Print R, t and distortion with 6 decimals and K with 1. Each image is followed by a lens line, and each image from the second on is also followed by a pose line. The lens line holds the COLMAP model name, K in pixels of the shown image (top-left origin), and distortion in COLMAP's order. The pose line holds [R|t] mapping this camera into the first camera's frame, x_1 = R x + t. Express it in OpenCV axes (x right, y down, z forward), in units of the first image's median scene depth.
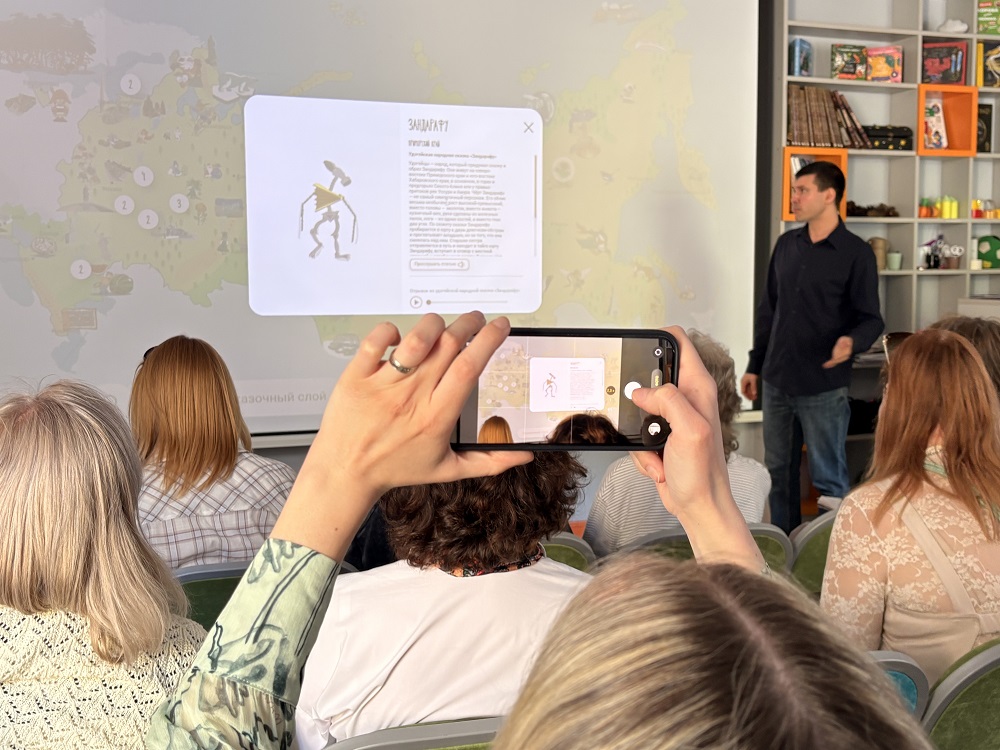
lens RADIAL K [[1166.1, 0, 500.0], [0, 1166.1, 375.0], [0, 0, 1]] dist [-0.000289, 0.024548]
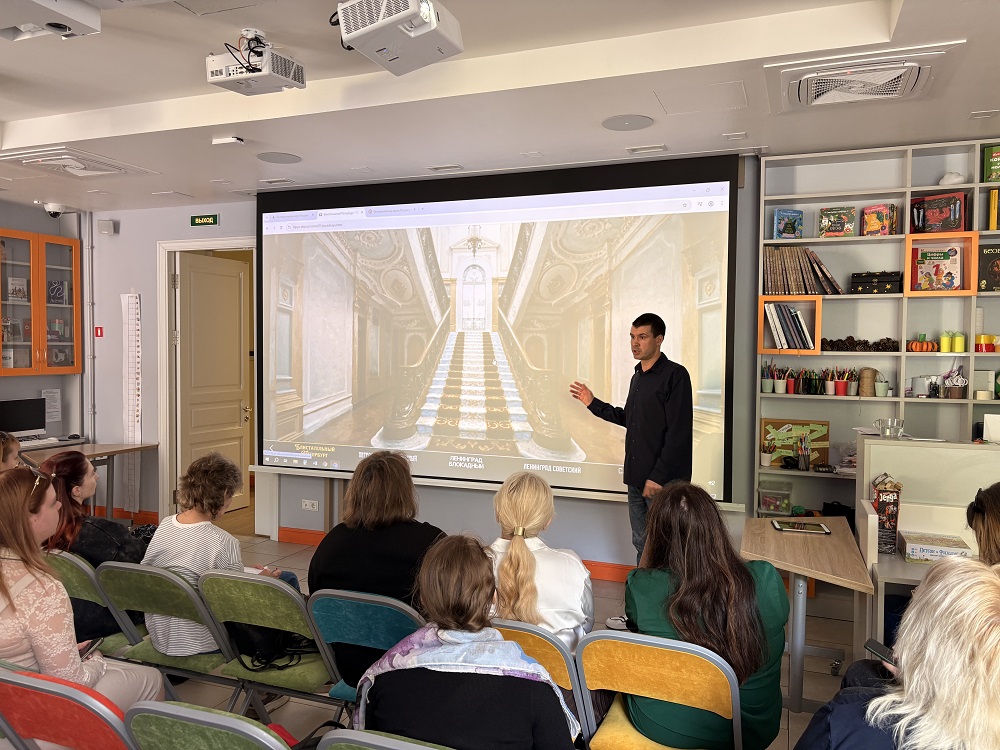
lens RADIAL K [[783.1, 0, 501.3], [0, 783.1, 394.0], [0, 0, 1]] dist [0.017799, -0.006821]
pose [[0.755172, 0.047949, -0.653771, 0.587647], [-0.075607, 0.997036, -0.014210, -0.056166], [0.651152, 0.060161, 0.756559, 0.181712]]
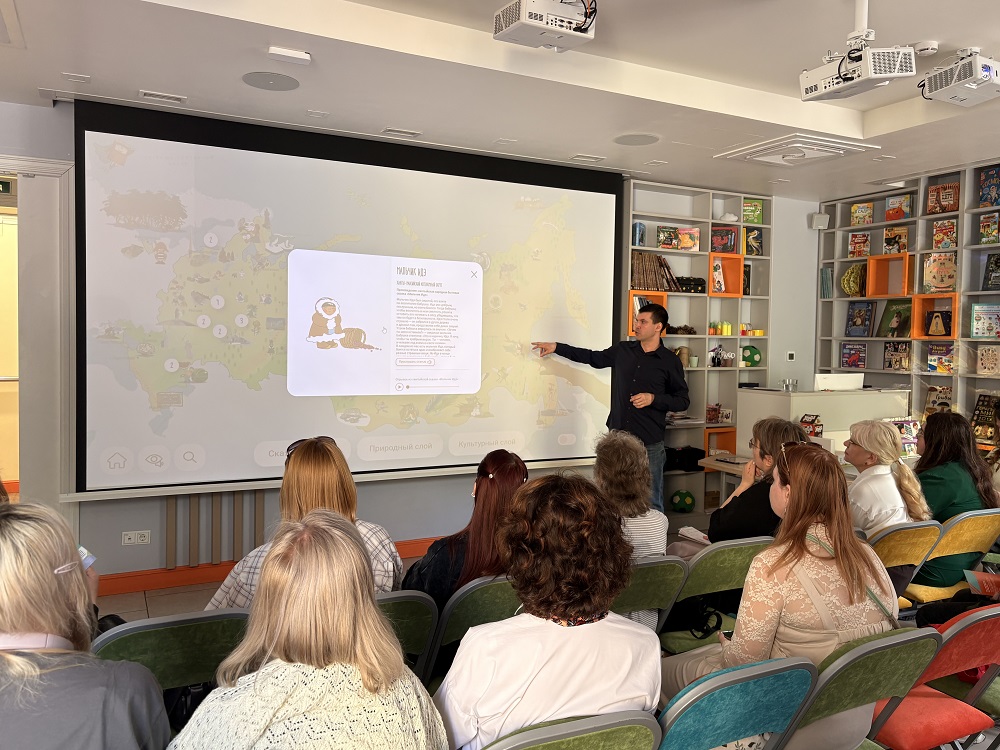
lens RADIAL K [[782.5, 0, 512.7], [0, 782.5, 370.6], [0, 0, 1]] dist [0.081398, -0.134121]
pose [[0.989396, 0.017035, 0.144243, -0.064645], [-0.009891, 0.998695, -0.050105, -0.030703], [-0.144908, 0.048147, 0.988273, -0.024966]]
